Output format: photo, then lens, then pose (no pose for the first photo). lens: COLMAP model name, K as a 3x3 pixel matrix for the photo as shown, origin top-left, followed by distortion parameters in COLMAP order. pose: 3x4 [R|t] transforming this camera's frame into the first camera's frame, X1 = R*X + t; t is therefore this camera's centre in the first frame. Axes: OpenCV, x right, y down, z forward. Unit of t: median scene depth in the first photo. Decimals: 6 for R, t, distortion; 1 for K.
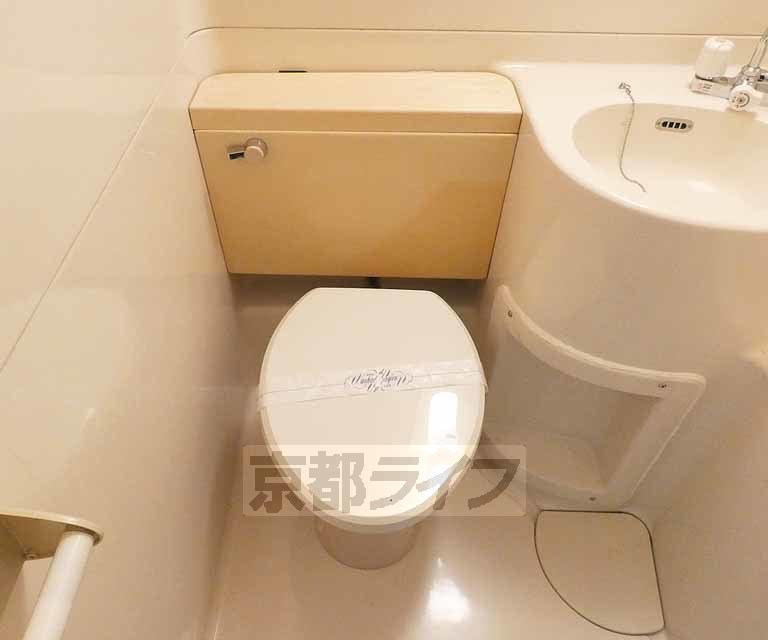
lens RADIAL K [[557.4, 0, 384.0], [0, 557.4, 320.0], [0, 0, 1]] dist [-0.003795, 0.002036]
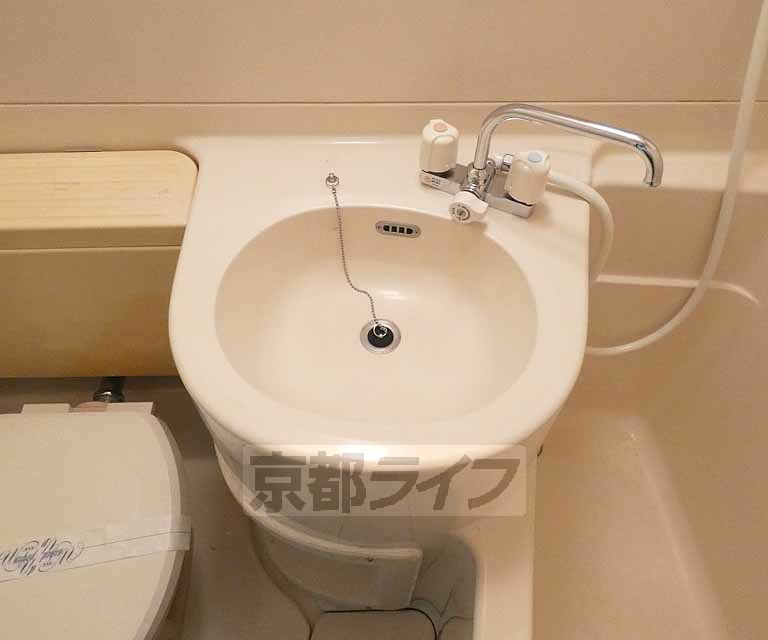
lens RADIAL K [[557.4, 0, 384.0], [0, 557.4, 320.0], [0, 0, 1]] dist [-0.003795, 0.002036]
pose [[0.998655, -0.027172, 0.044152, 0.470815], [0.020719, 0.989857, 0.140548, -0.340045], [-0.047523, -0.139444, 0.989089, 0.213449]]
